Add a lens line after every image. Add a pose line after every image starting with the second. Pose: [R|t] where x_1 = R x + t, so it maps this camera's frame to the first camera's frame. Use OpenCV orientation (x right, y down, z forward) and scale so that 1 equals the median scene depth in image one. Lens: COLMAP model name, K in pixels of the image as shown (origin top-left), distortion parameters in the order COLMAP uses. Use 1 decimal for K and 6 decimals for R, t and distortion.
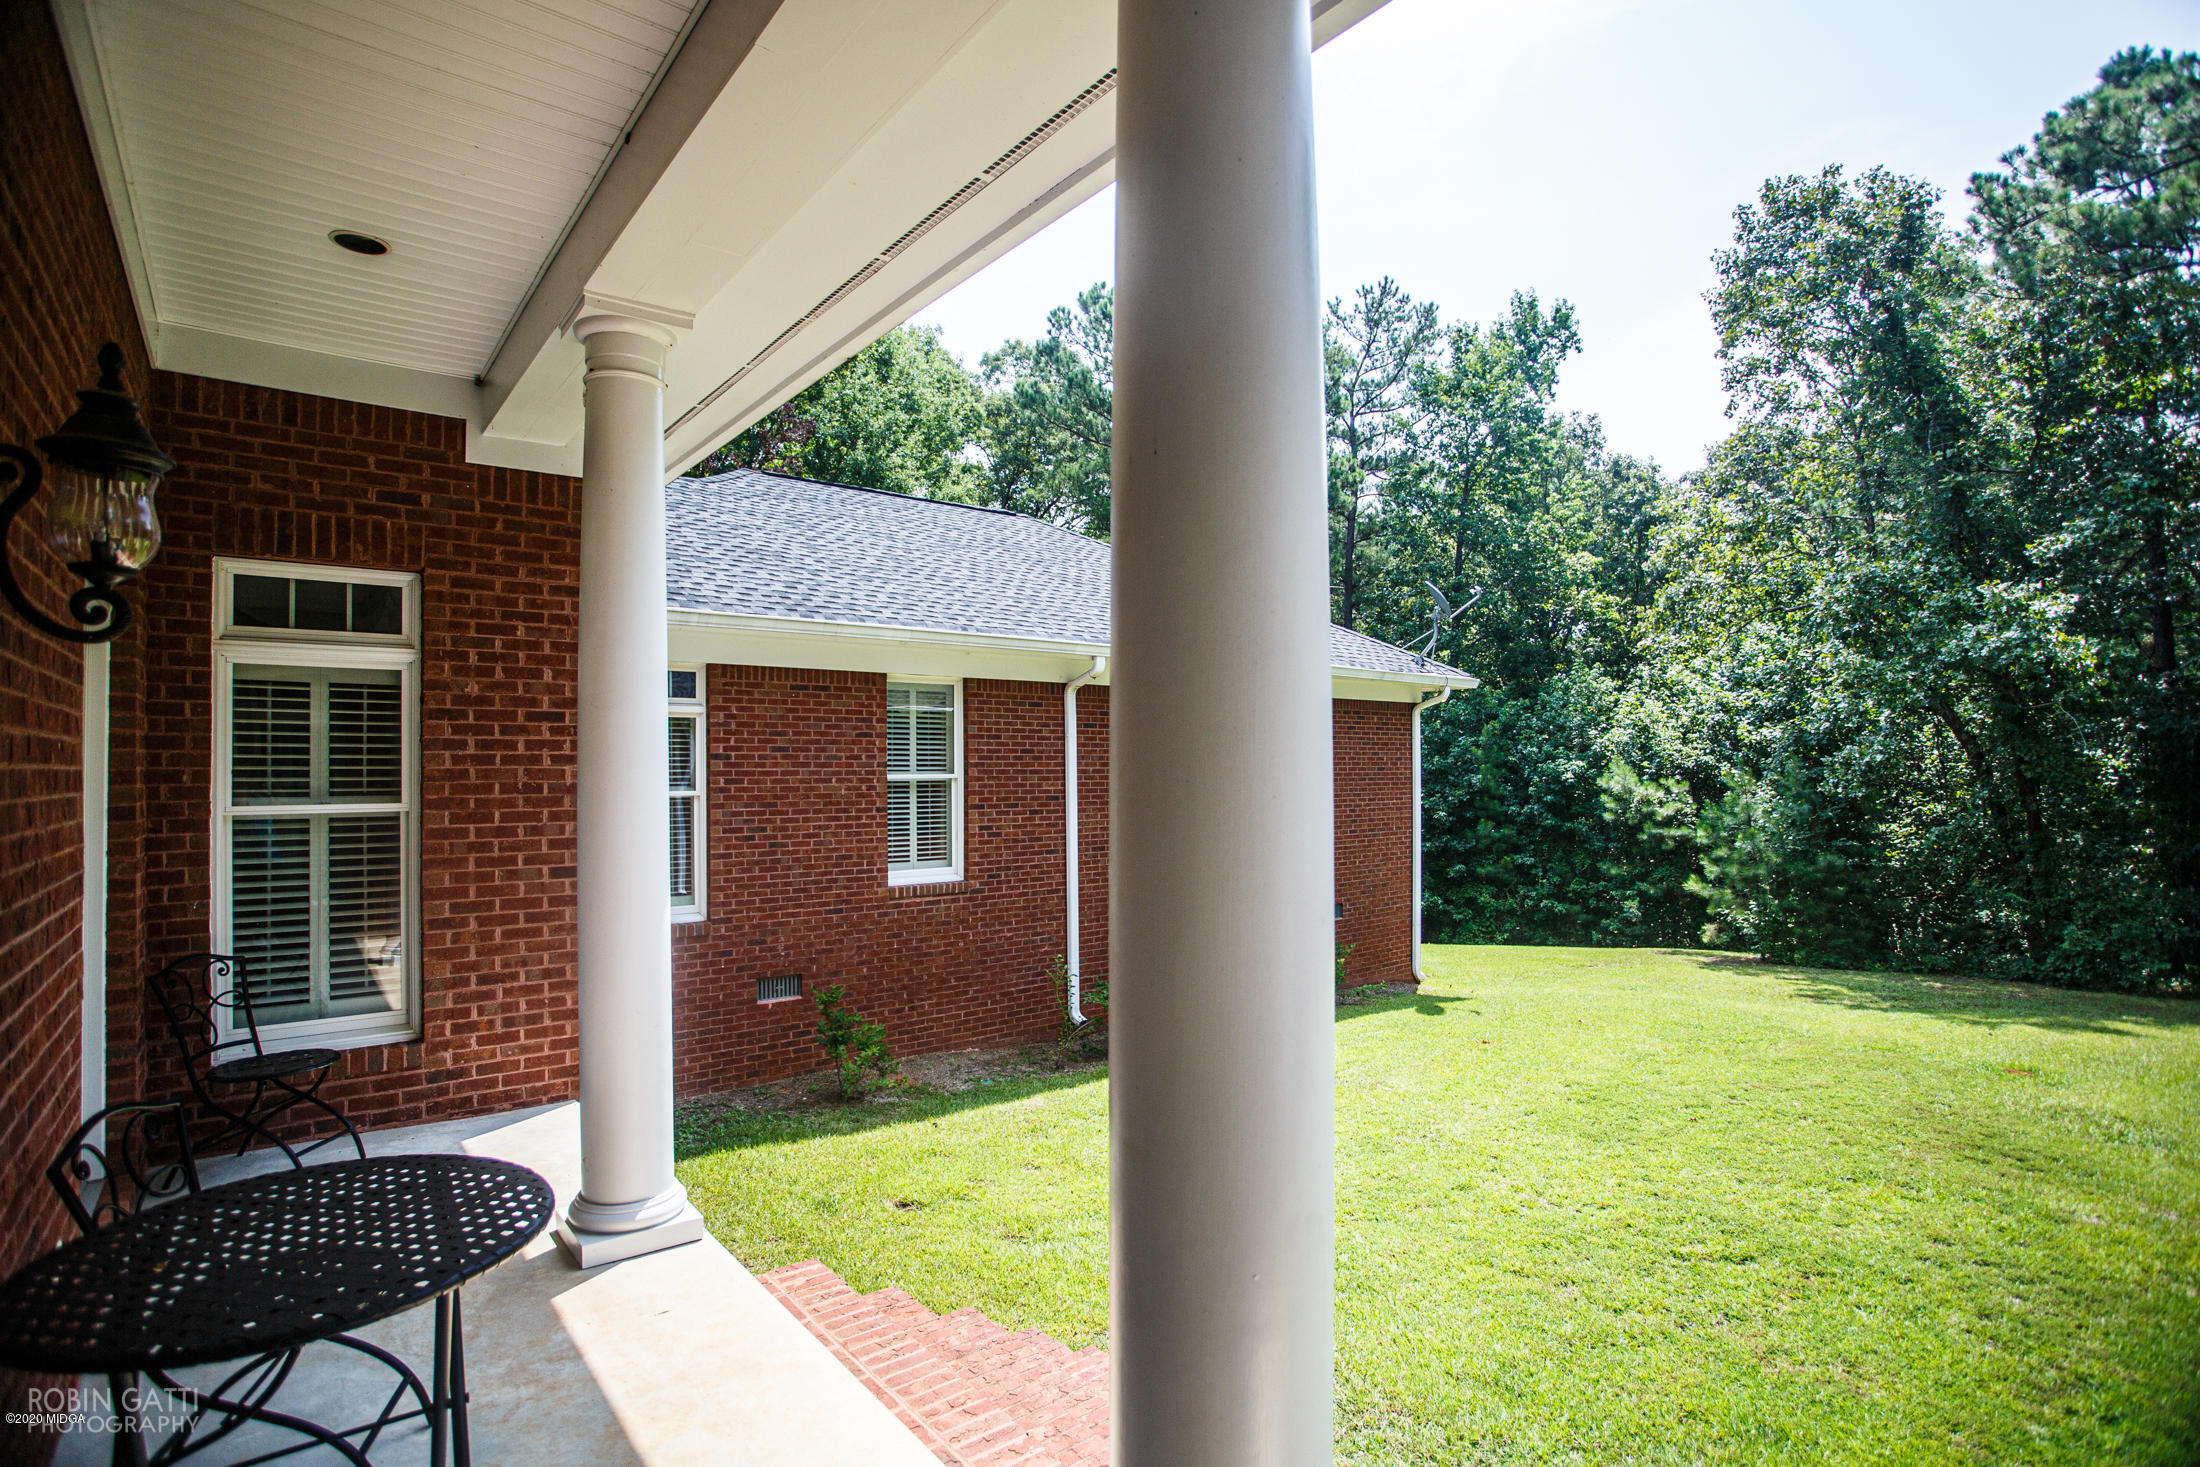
lens RADIAL K [[1099.5, 0, 1100.9], [0, 1099.5, 766.2], [0, 0, 1]] dist [-0.000006, 0.000588]
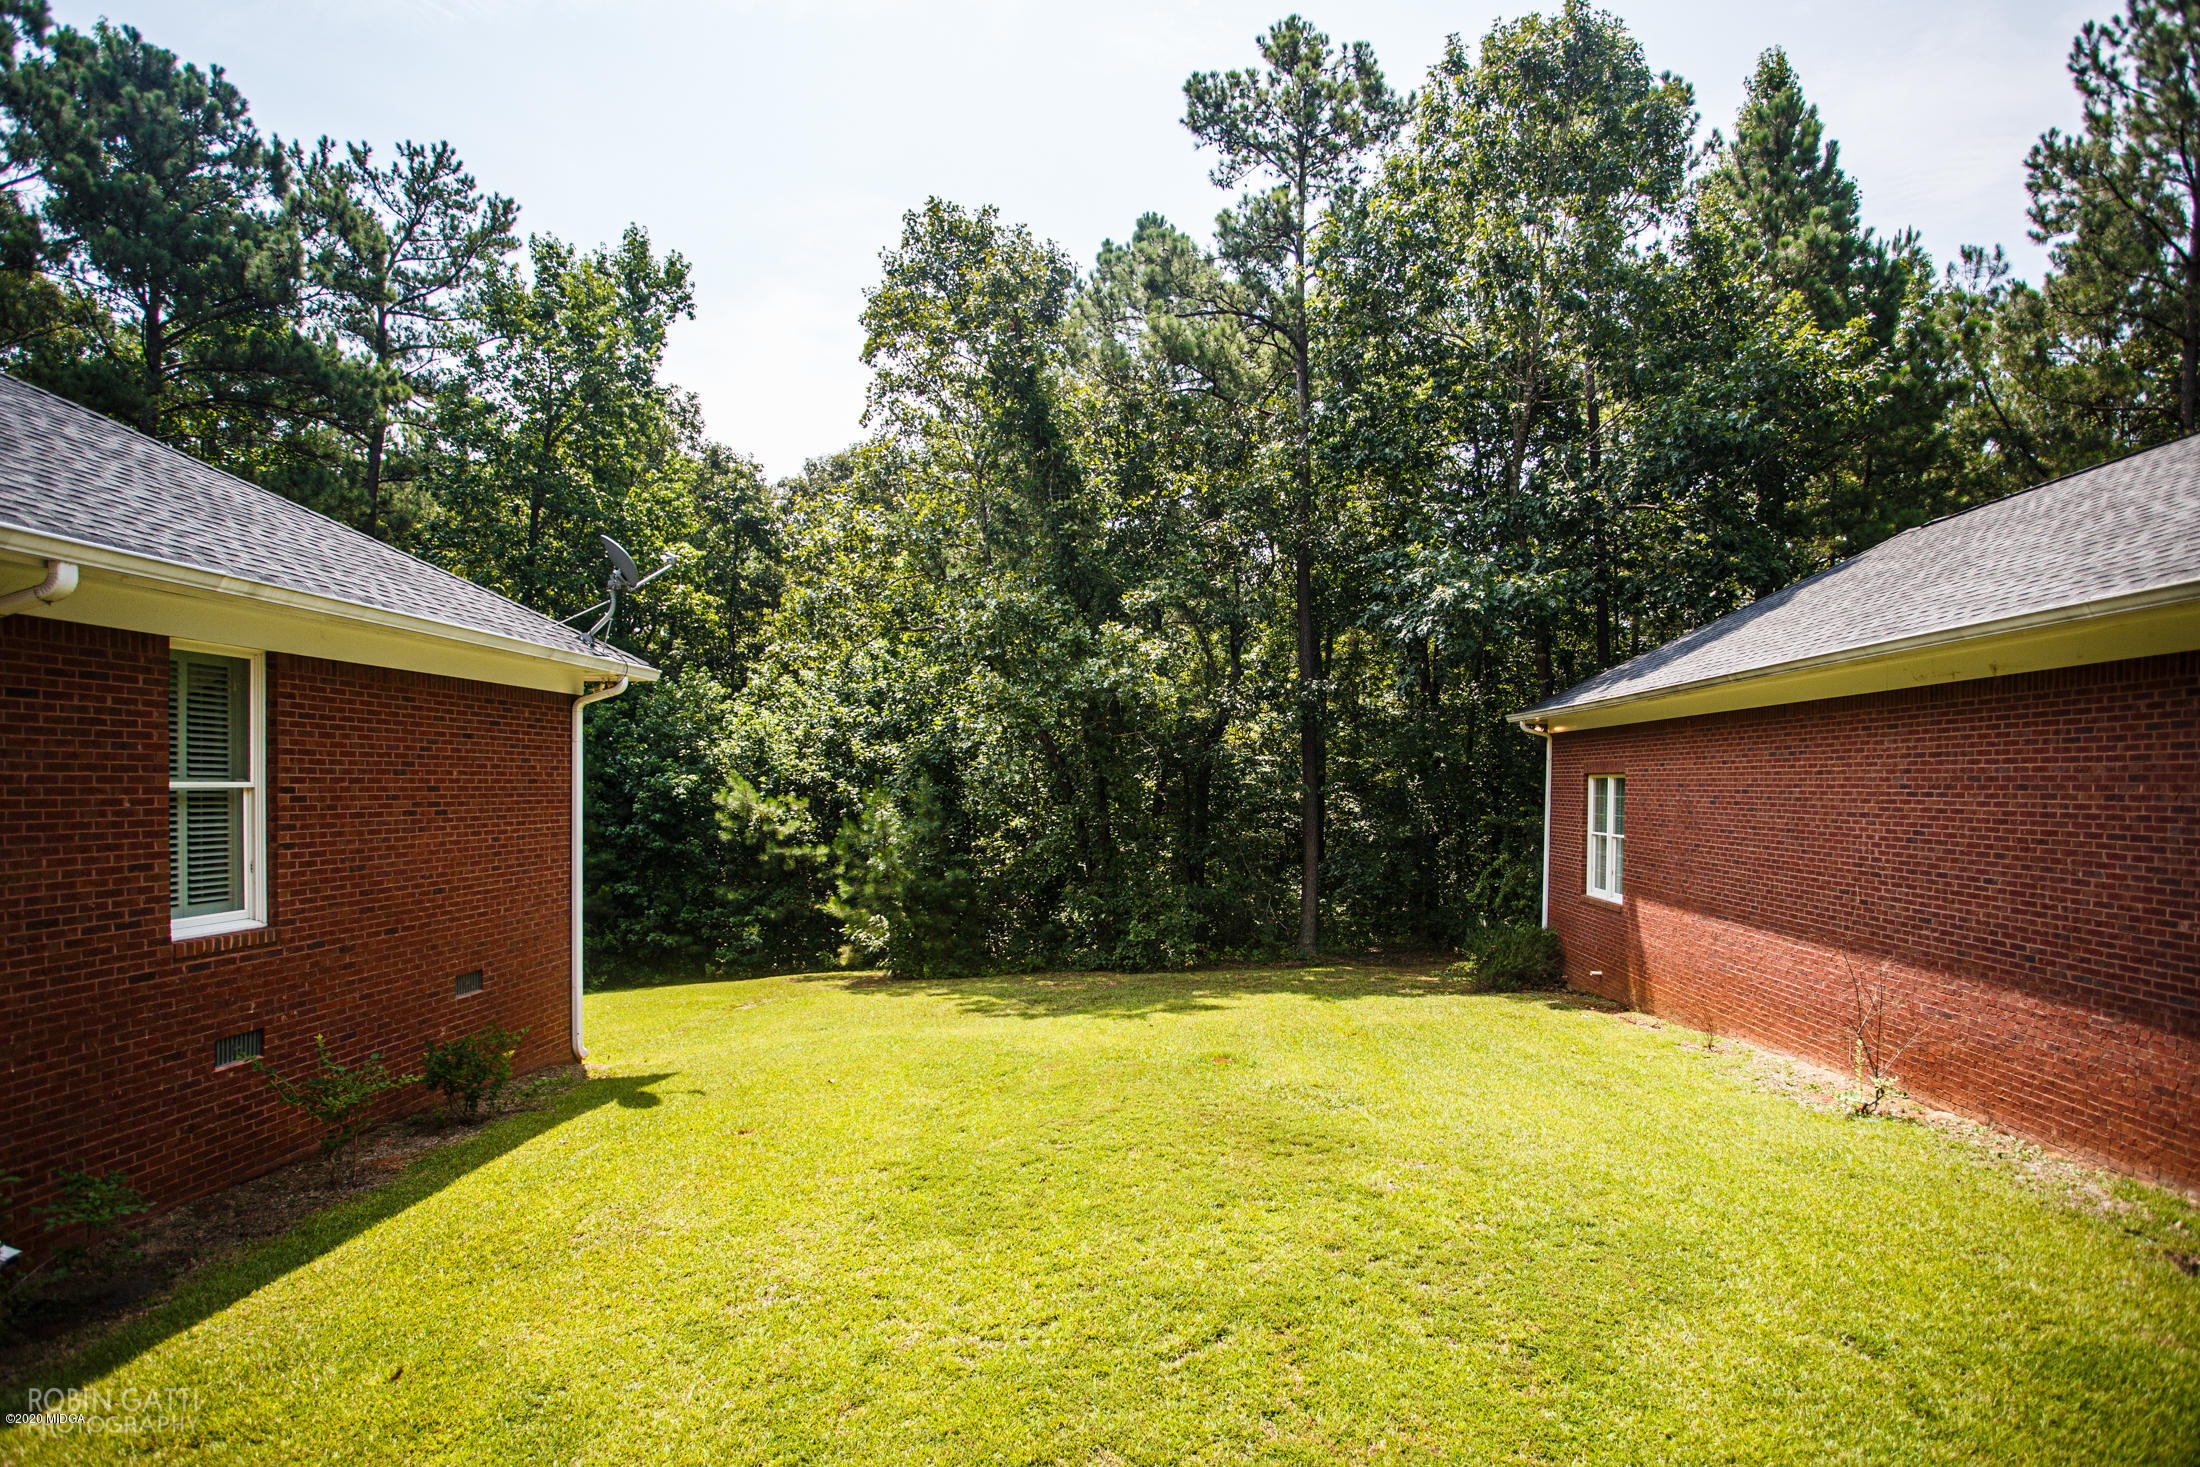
lens RADIAL K [[1127.7, 0, 1102.0], [0, 1127.7, 809.1], [0, 0, 1]] dist [-0.067010, 0.041843]
pose [[0.629803, -0.005708, 0.776734, -0.059405], [-0.014142, 0.999723, 0.018813, 0.001235], [-0.776627, -0.022832, 0.629547, 0.172139]]
